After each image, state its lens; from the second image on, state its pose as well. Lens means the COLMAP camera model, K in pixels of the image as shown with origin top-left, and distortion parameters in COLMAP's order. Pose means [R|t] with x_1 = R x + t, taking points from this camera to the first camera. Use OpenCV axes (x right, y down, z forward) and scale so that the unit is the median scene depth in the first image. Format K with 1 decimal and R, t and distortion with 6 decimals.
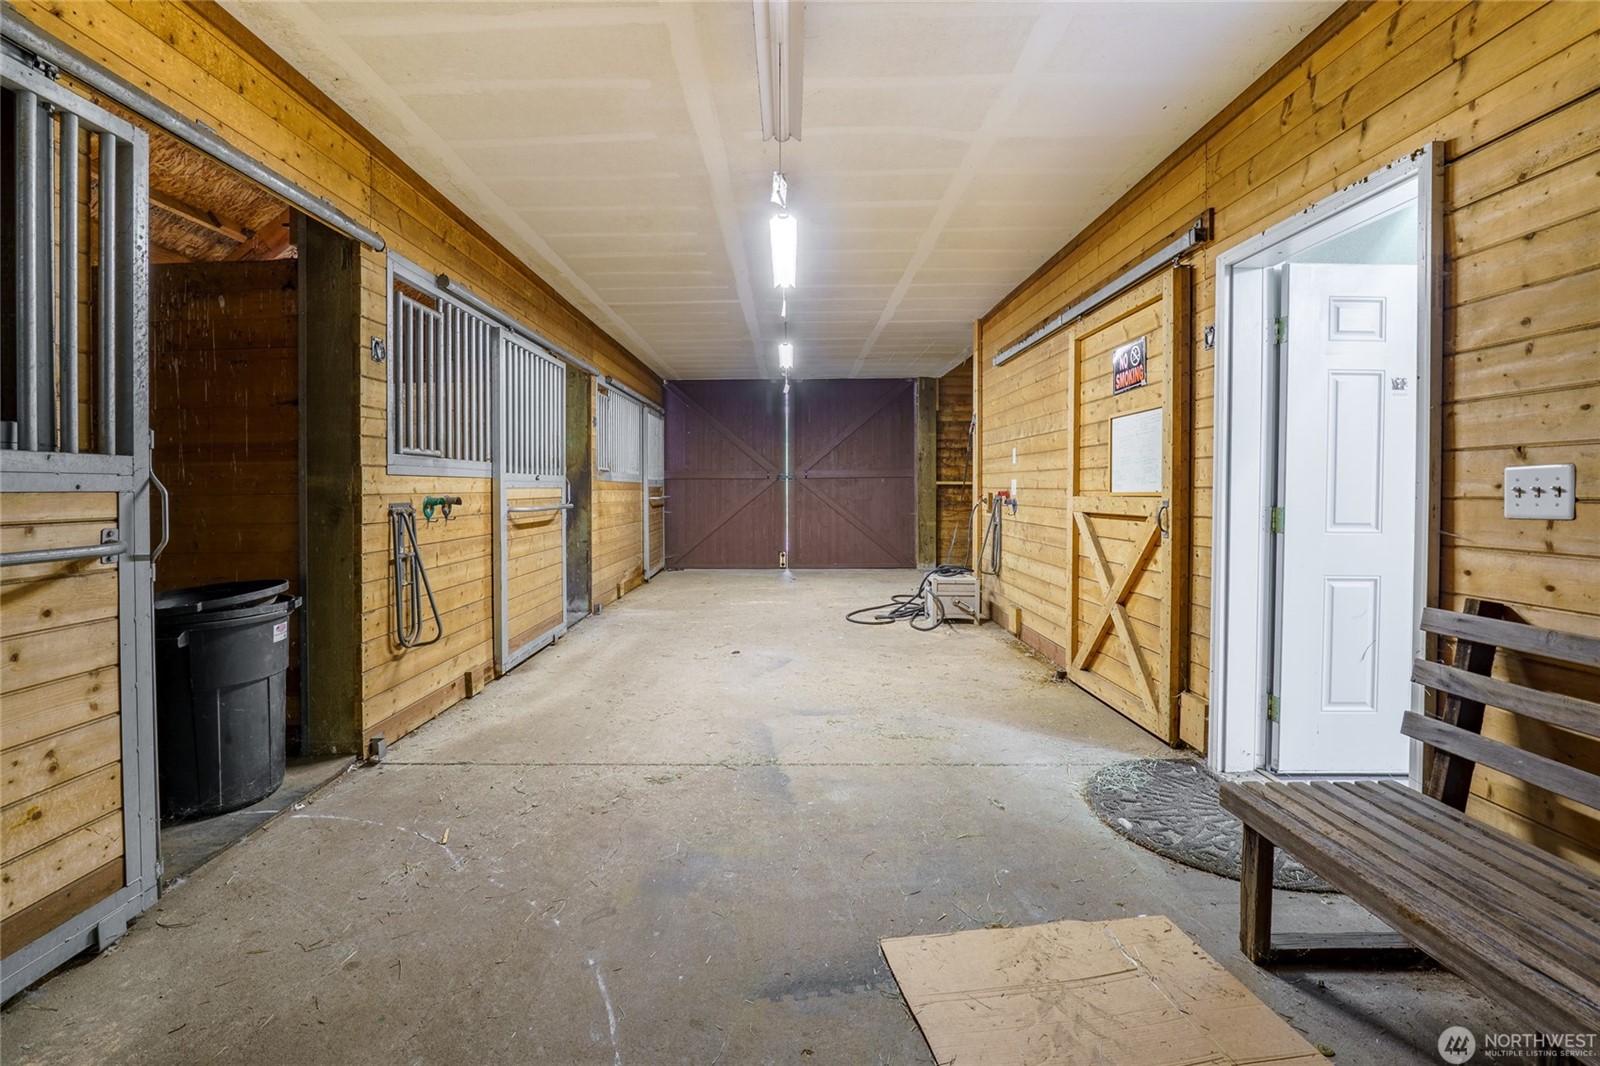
lens RADIAL K [[627.7, 0, 869.3], [0, 627.7, 501.3], [0, 0, 1]] dist [-0.003838, -0.000126]
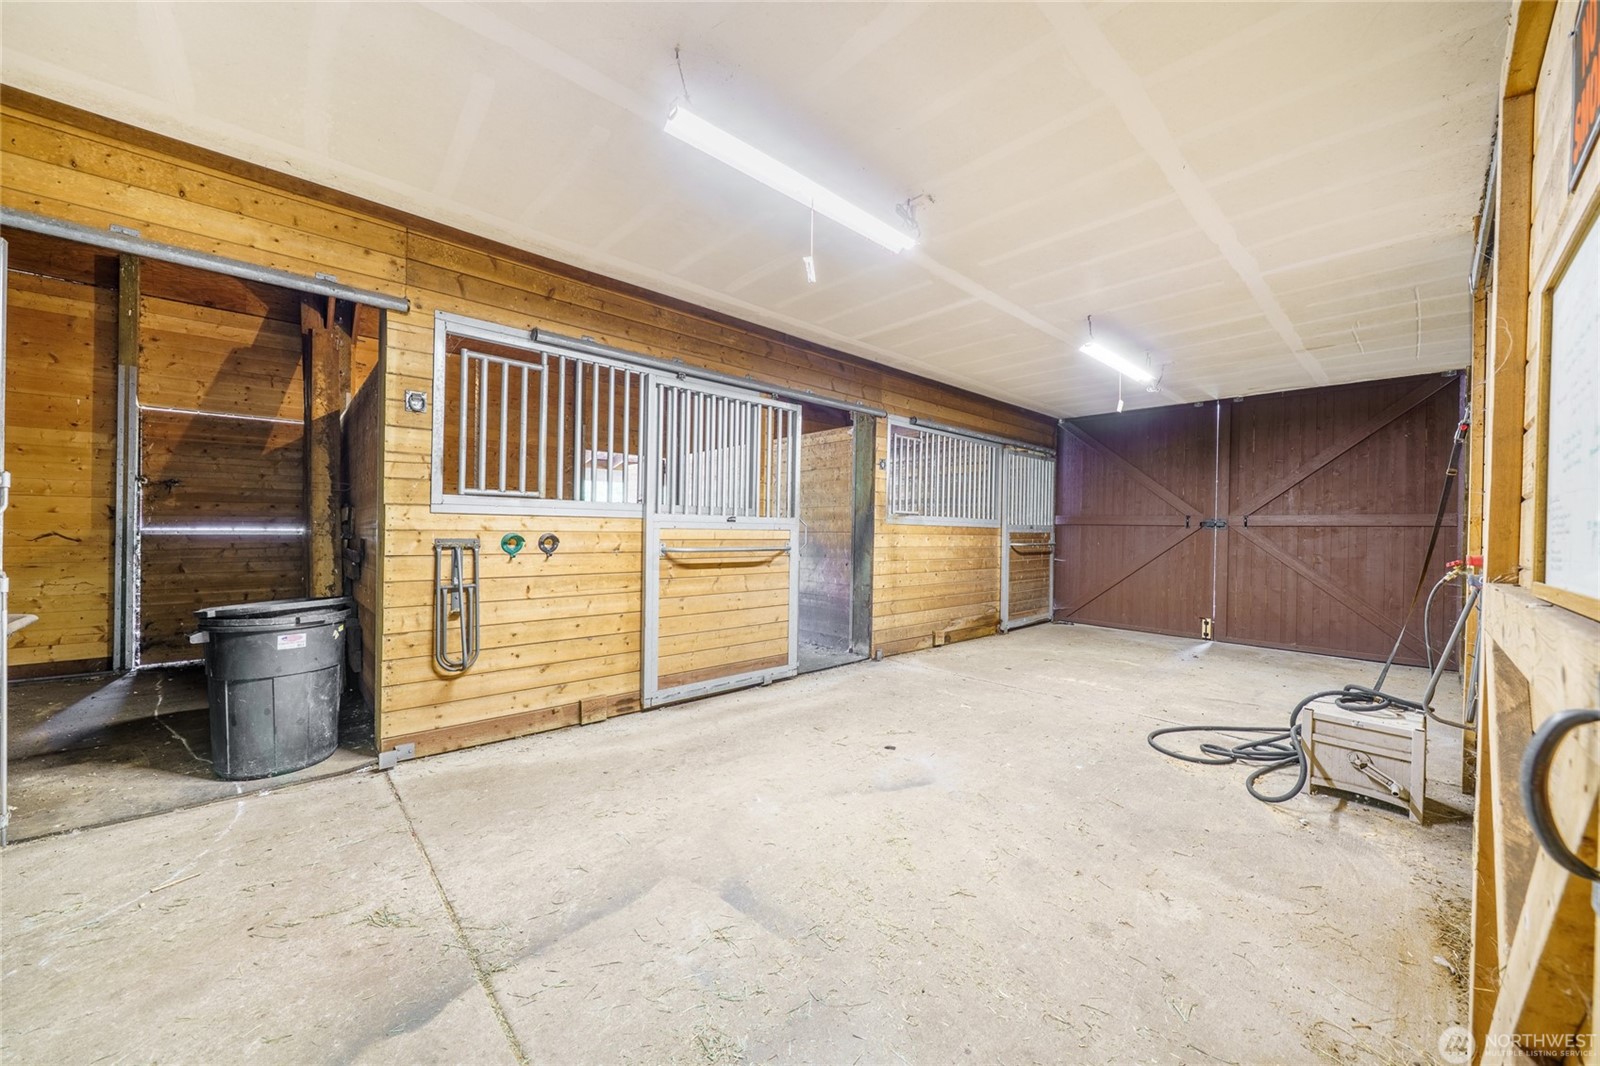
lens RADIAL K [[595.1, 0, 793.5], [0, 595.1, 529.4], [0, 0, 1]] dist [-0.003813, -0.000046]
pose [[0.671516, 0.017249, -0.740789, 0.326617], [-0.037902, 0.999220, -0.011091, -0.018393], [0.740020, 0.035525, 0.671646, 0.557338]]
